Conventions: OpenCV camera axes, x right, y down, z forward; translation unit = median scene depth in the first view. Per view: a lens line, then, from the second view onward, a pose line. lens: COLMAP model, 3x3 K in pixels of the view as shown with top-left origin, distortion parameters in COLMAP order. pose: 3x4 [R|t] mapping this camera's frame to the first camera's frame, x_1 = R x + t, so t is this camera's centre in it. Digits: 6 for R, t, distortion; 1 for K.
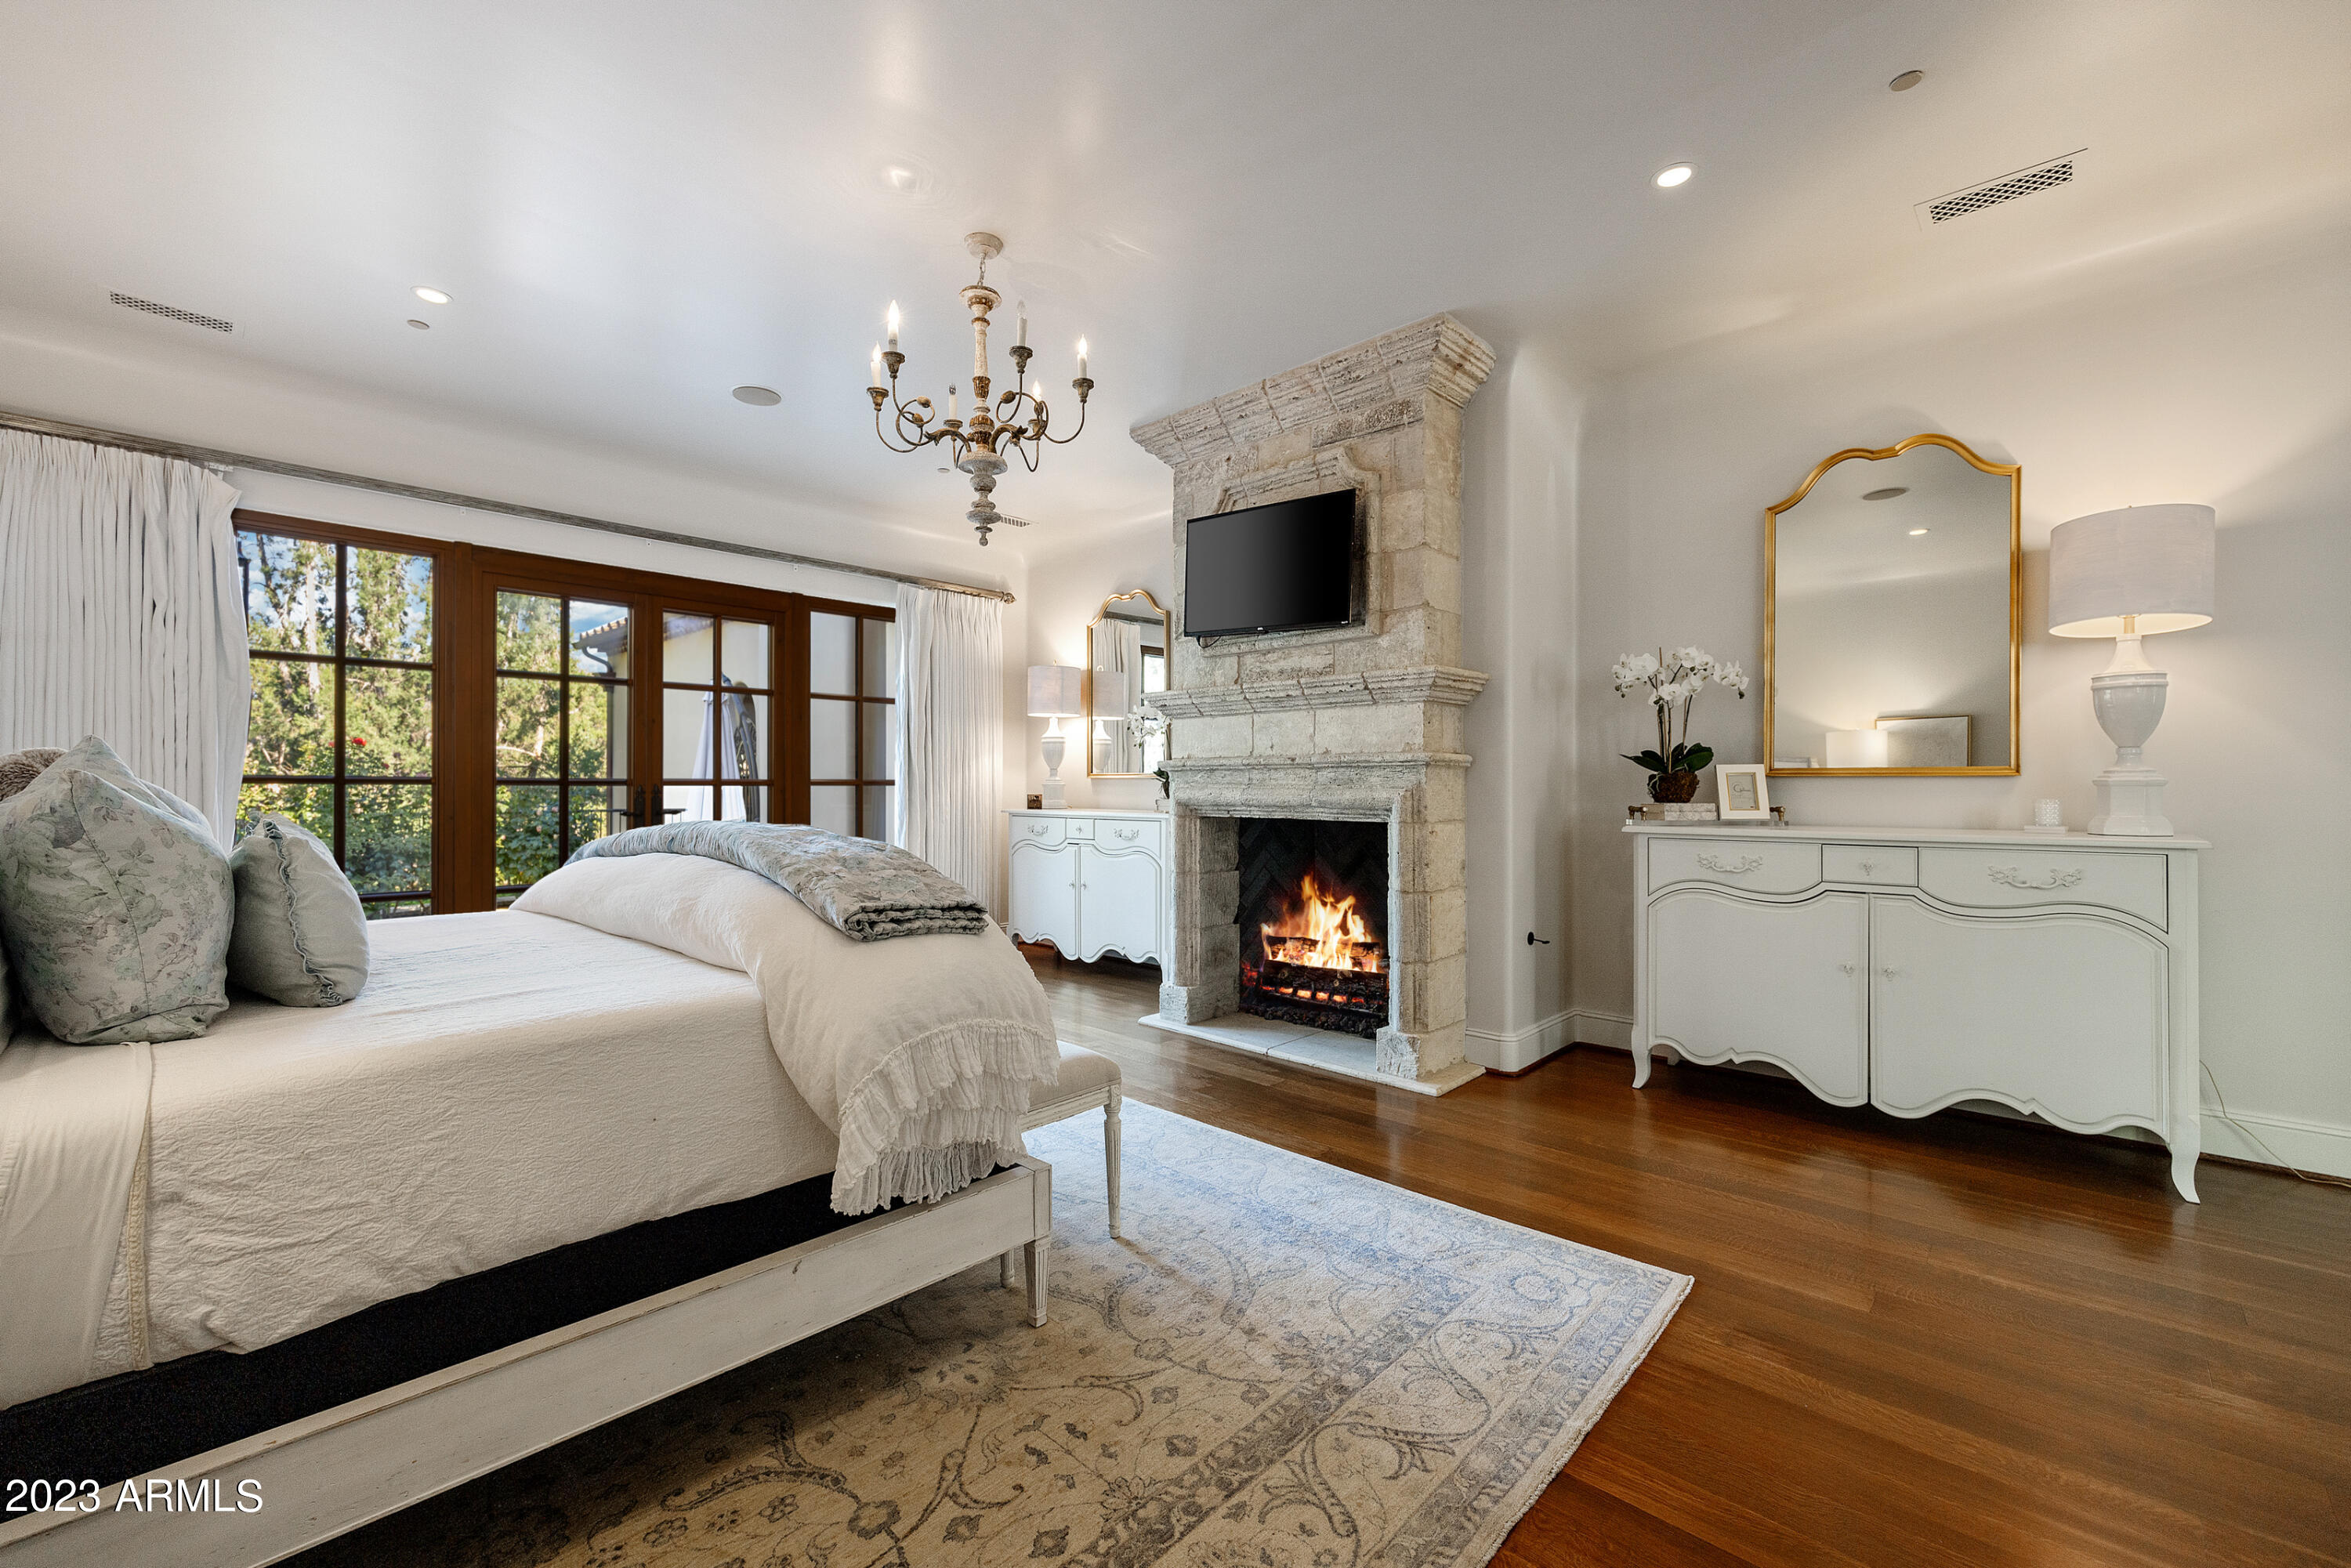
lens RADIAL K [[942.5, 0, 1213.2], [0, 942.5, 786.6], [0, 0, 1]] dist [0.000897, 0.000106]
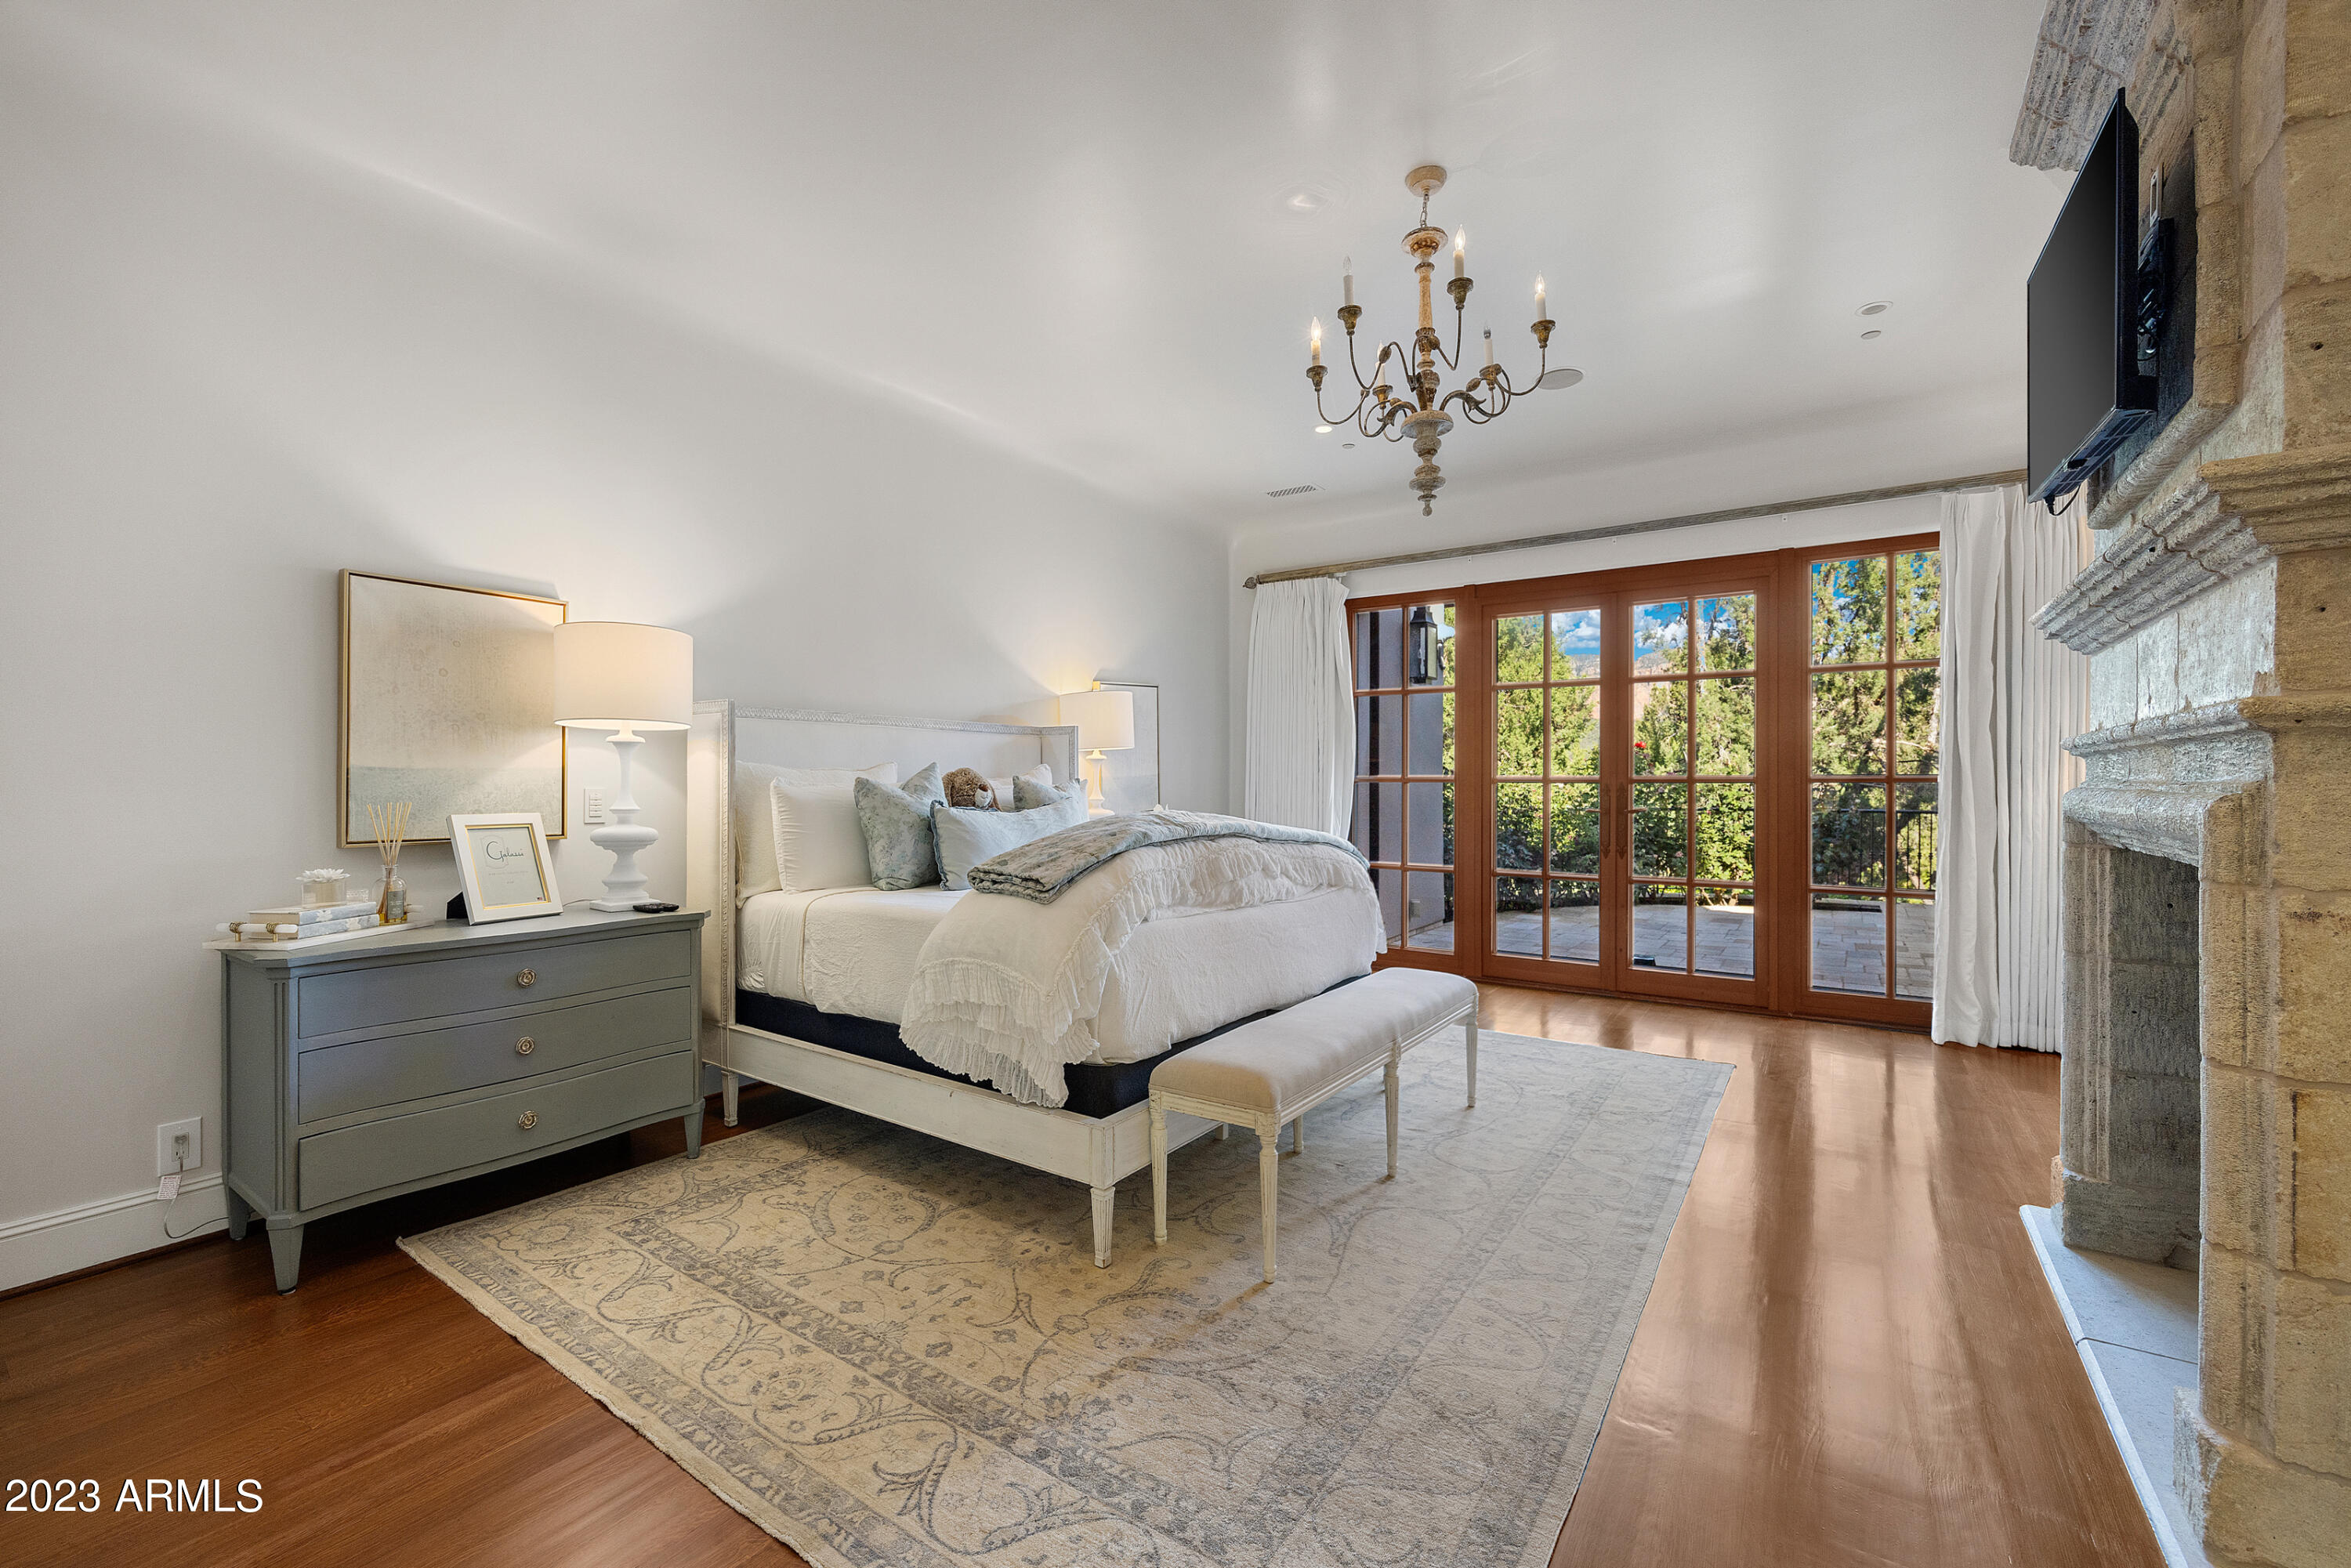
lens RADIAL K [[989.9, 0, 1083.6], [0, 989.9, 786.4], [0, 0, 1]] dist [-0.002793, -0.000114]
pose [[0.088536, 0.003203, -0.996068, 0.517119], [-0.000879, 0.999995, 0.003138, -0.001053], [0.996073, 0.000598, 0.088539, 0.461310]]
